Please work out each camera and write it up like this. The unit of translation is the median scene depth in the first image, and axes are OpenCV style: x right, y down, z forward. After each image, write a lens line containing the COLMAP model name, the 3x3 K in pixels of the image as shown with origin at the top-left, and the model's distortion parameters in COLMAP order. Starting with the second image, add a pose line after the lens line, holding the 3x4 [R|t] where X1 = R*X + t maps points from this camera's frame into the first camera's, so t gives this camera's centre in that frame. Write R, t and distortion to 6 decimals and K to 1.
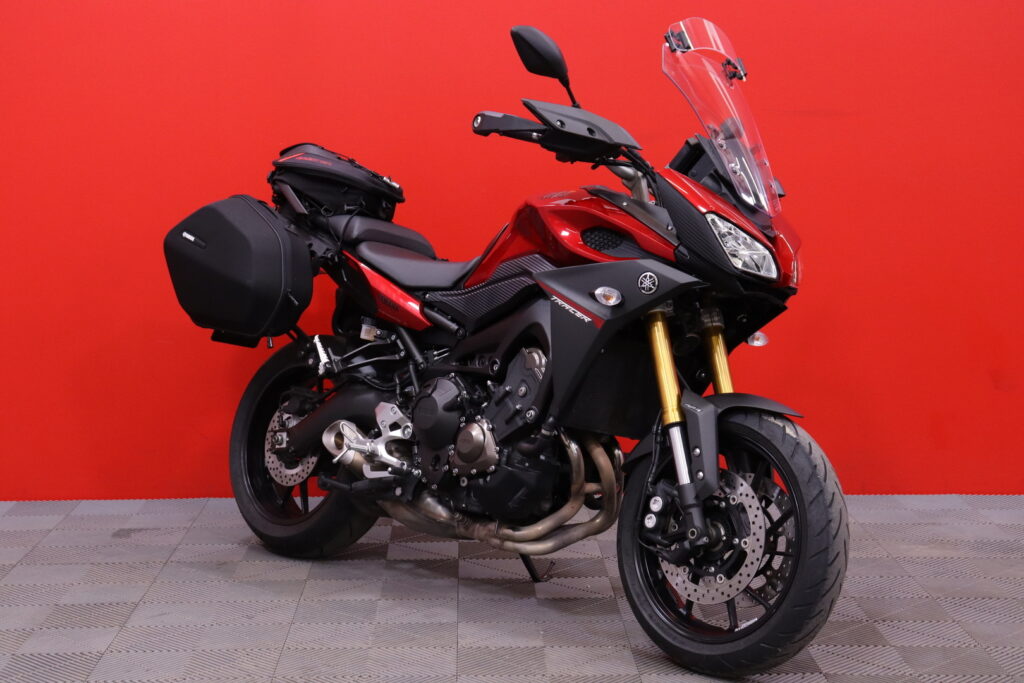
lens RADIAL K [[1828.4, 0, 512.0], [0, 1828.4, 341.5], [0, 0, 1]] dist [0.004541, 0.031106]
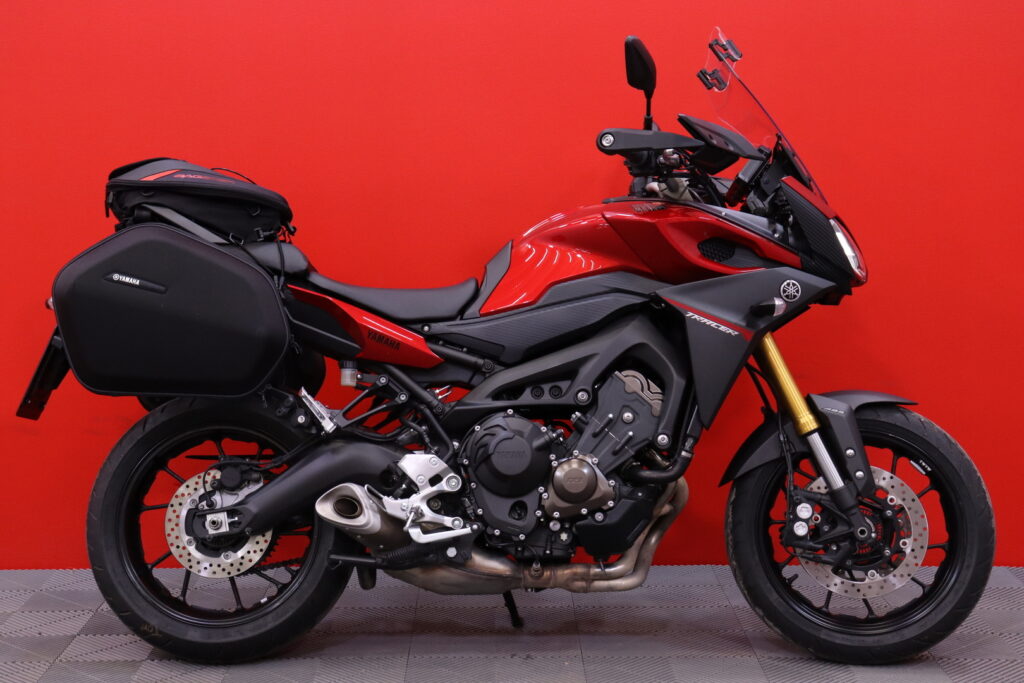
lens RADIAL K [[1768.0, 0, 512.0], [0, 1768.0, 341.5], [0, 0, 1]] dist [0.206374, 0.006012]
pose [[0.705305, -0.089218, 0.703268, -0.663812], [0.088823, 0.995353, 0.037192, -0.050053], [-0.703317, 0.036235, 0.709952, 0.390207]]
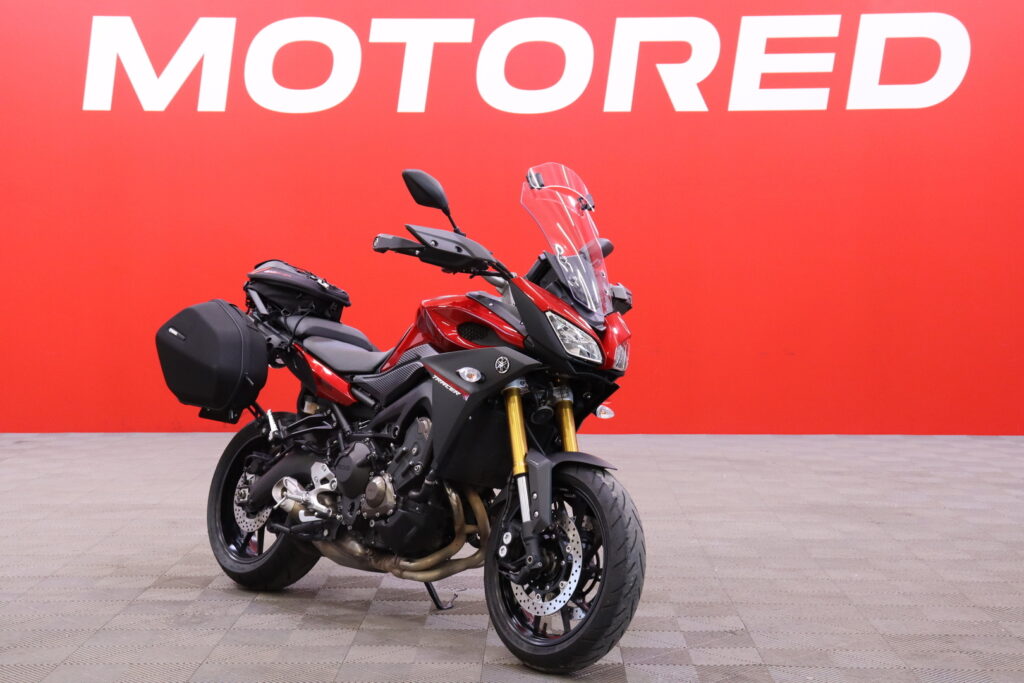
lens RADIAL K [[1707.0, 0, 512.4], [0, 1707.0, 263.0], [0, 0, 1]] dist [0.037092, -0.001328]
pose [[0.998761, 0.002939, -0.049675, 0.131506], [-0.008487, 0.993689, -0.111848, 0.029280], [0.049033, 0.112131, 0.992483, -0.196331]]
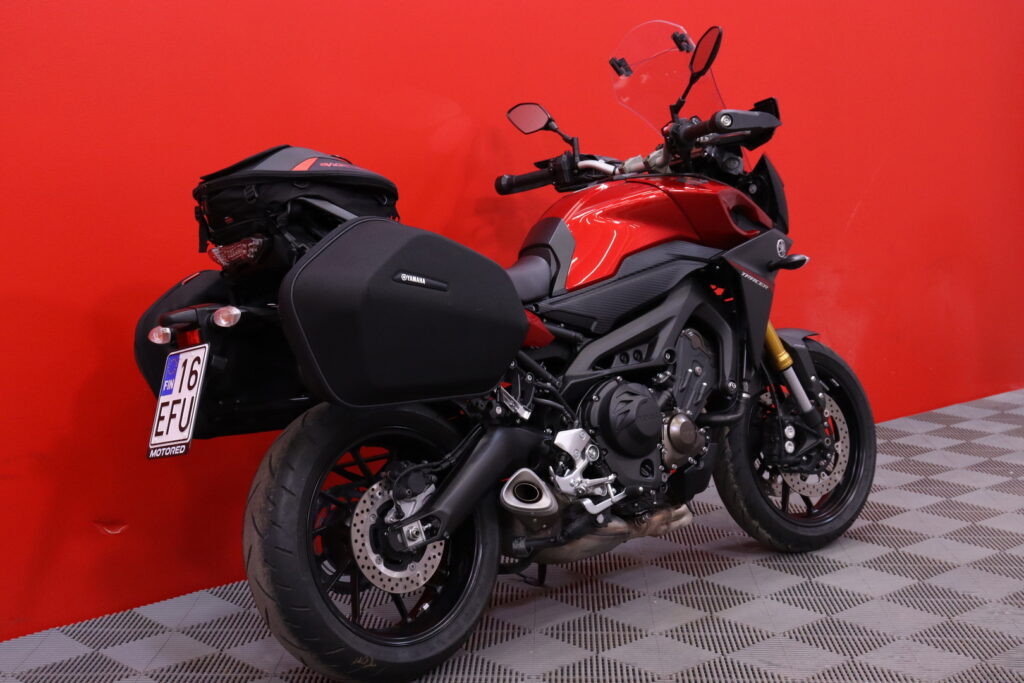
lens RADIAL K [[1608.0, 0, 604.3], [0, 1608.0, 342.9], [0, 0, 1]] dist [0.145300, -0.020629]
pose [[-0.008759, -0.149088, 0.988785, -0.889688], [0.122397, 0.981228, 0.149033, -0.130476], [-0.992443, 0.122330, 0.009654, 1.029818]]
